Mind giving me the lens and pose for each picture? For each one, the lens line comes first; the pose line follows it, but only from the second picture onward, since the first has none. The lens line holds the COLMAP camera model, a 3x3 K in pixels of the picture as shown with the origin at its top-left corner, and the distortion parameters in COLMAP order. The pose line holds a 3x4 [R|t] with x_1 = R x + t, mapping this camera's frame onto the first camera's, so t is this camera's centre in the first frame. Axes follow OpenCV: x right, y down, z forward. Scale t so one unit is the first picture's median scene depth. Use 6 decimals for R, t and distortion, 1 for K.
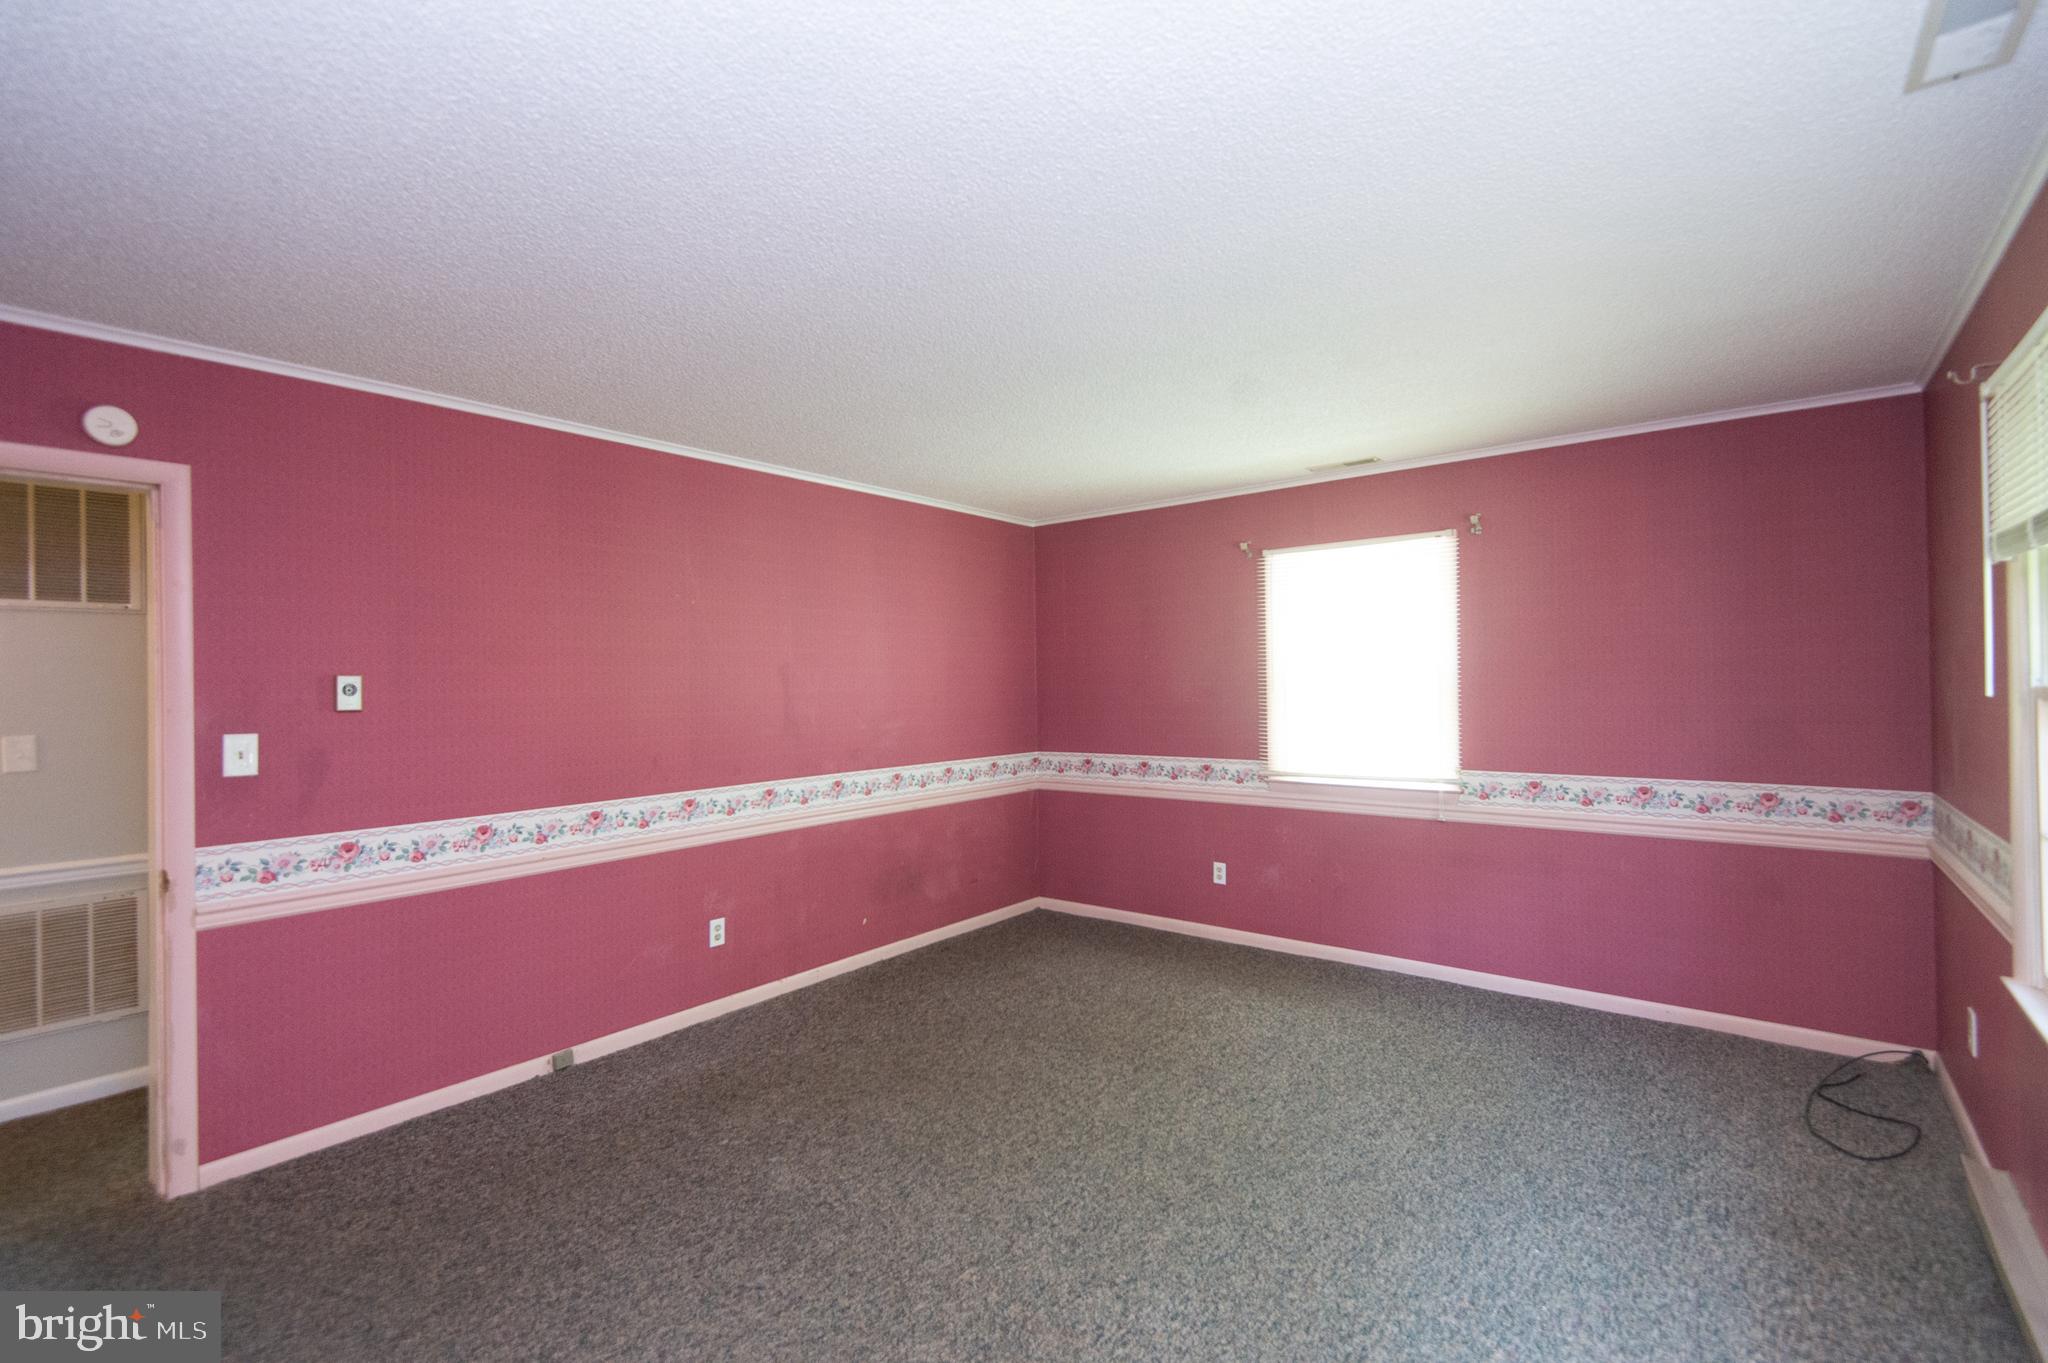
lens RADIAL K [[930.6, 0, 1029.0], [0, 930.6, 684.7], [0, 0, 1]] dist [0.031976, -0.017003]
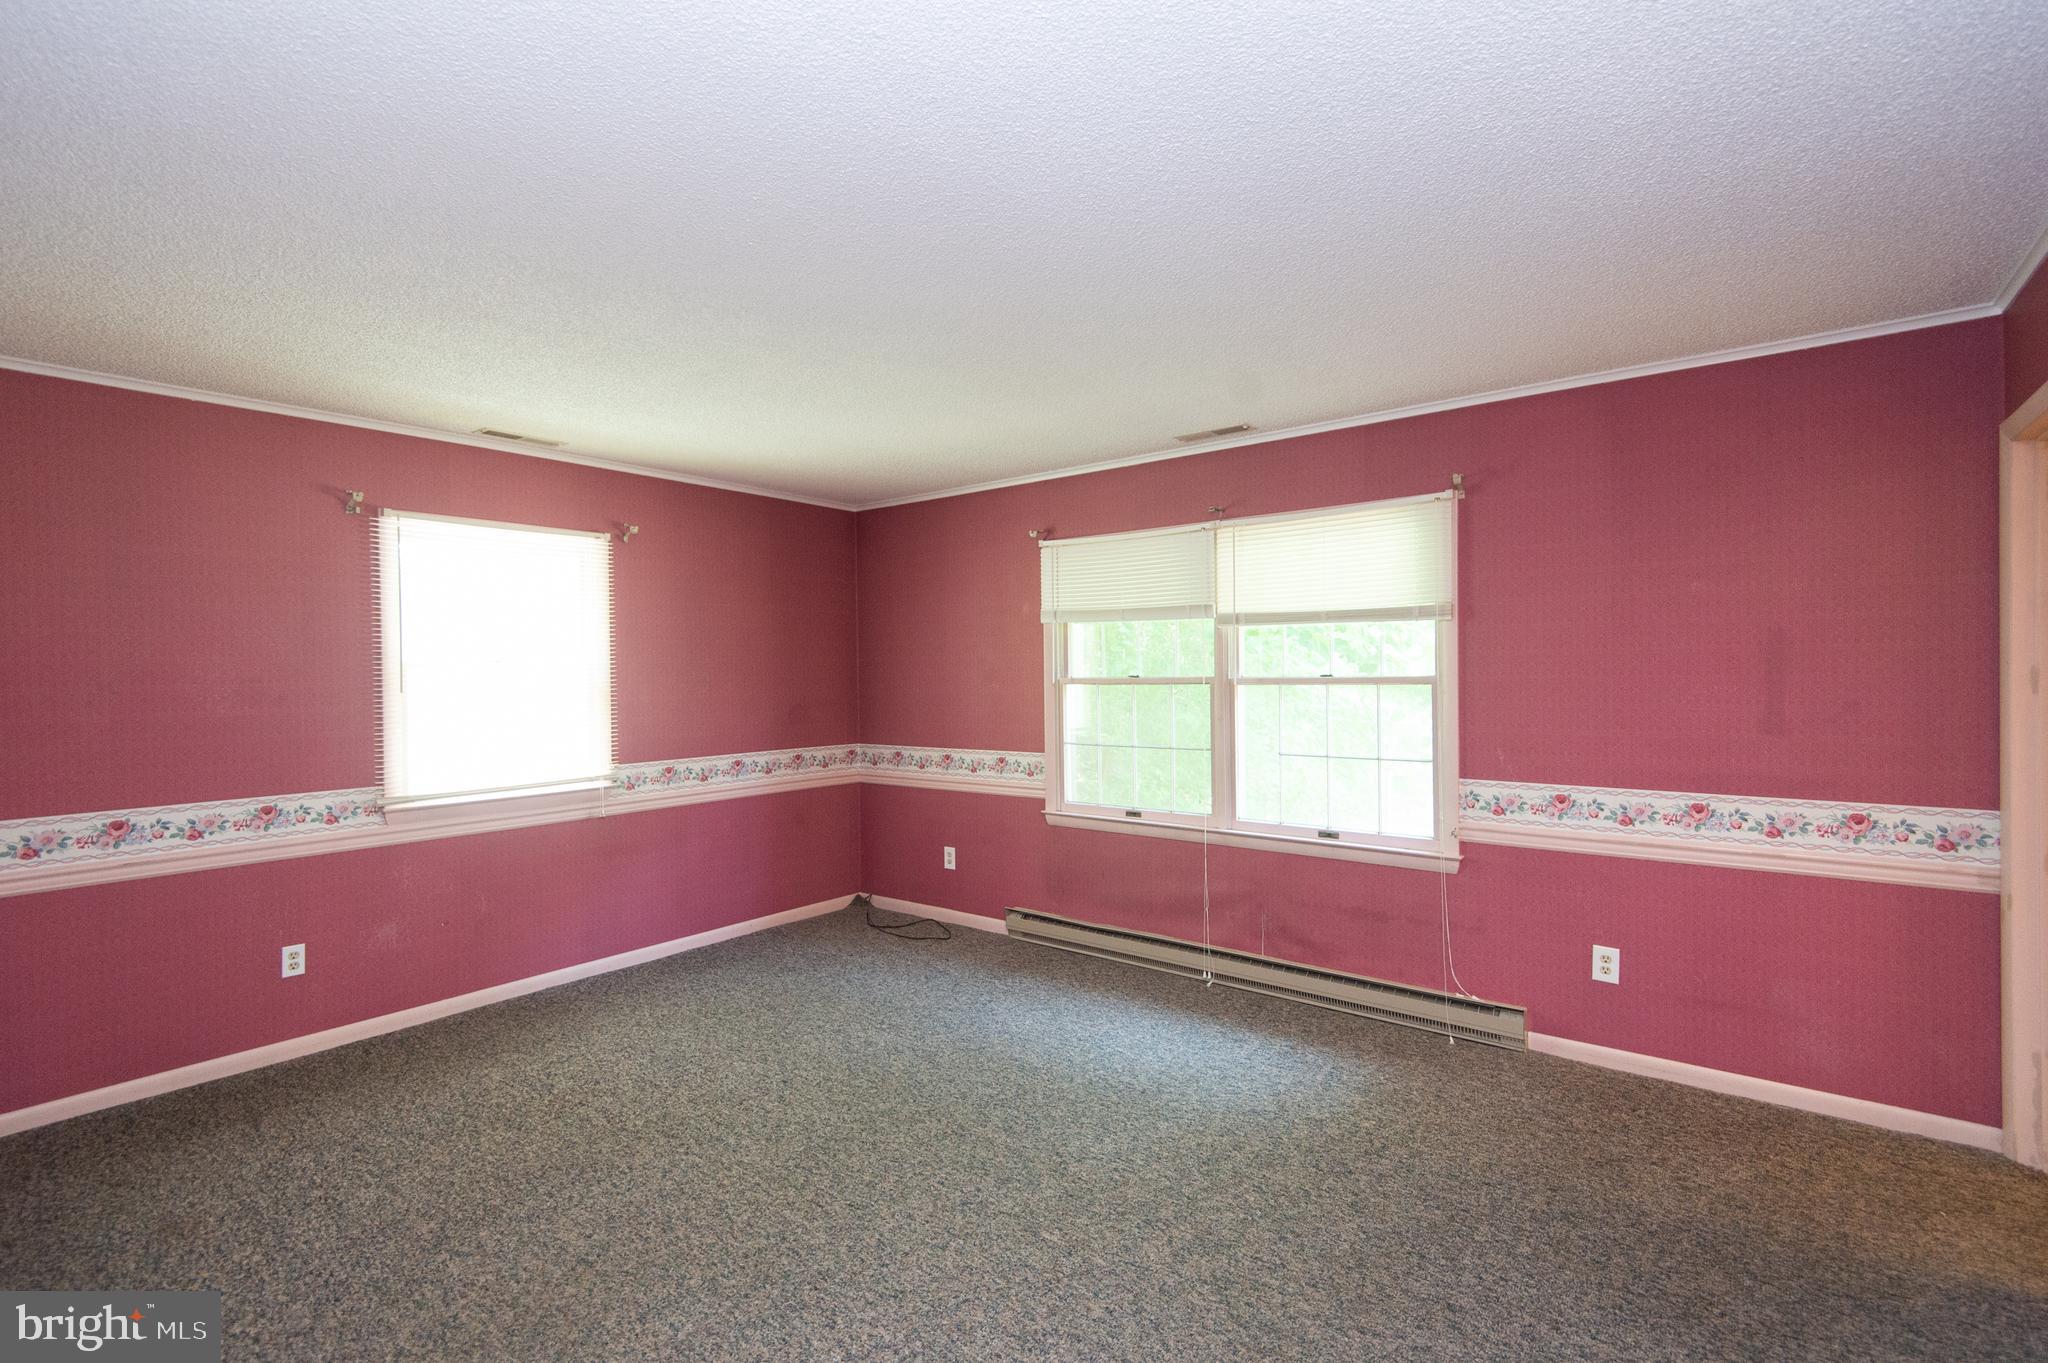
lens RADIAL K [[930.6, 0, 1023.2], [0, 930.6, 680.3], [0, 0, 1]] dist [0.031976, -0.017003]
pose [[-0.008036, 0.004558, 0.999957, -0.728888], [0.014828, 0.999880, -0.004439, 0.009313], [-0.999858, 0.014792, -0.008102, 0.677210]]
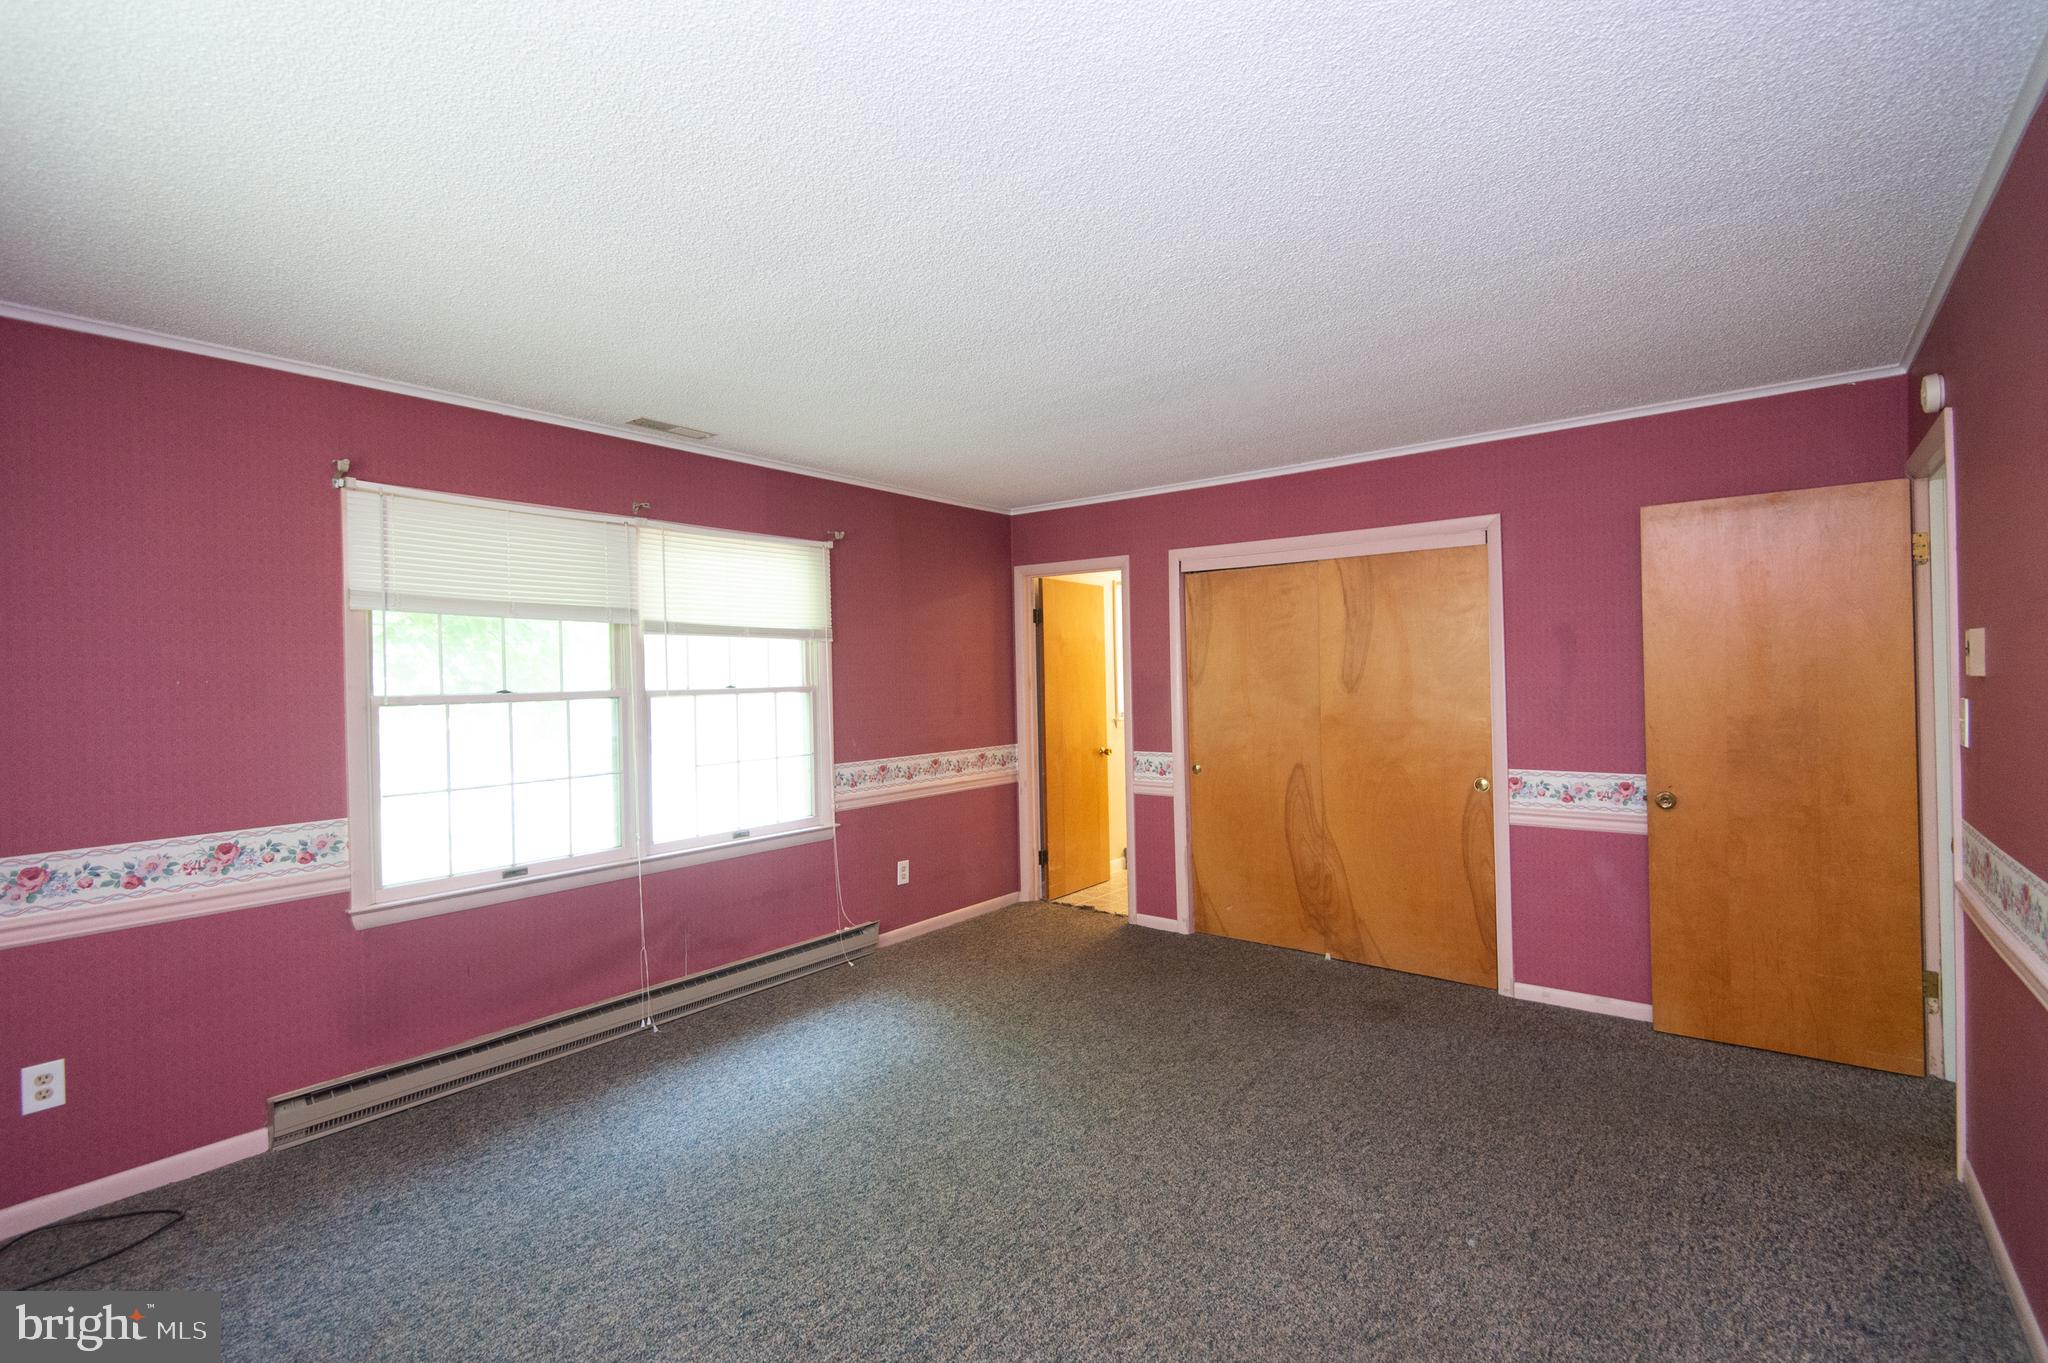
lens RADIAL K [[930.6, 0, 1016.1], [0, 930.6, 679.8], [0, 0, 1]] dist [0.031976, -0.017003]
pose [[-0.998945, 0.045792, 0.003583, 0.028492], [0.045797, 0.998950, 0.001171, 0.010823], [-0.003526, 0.001334, -0.999993, 1.517470]]
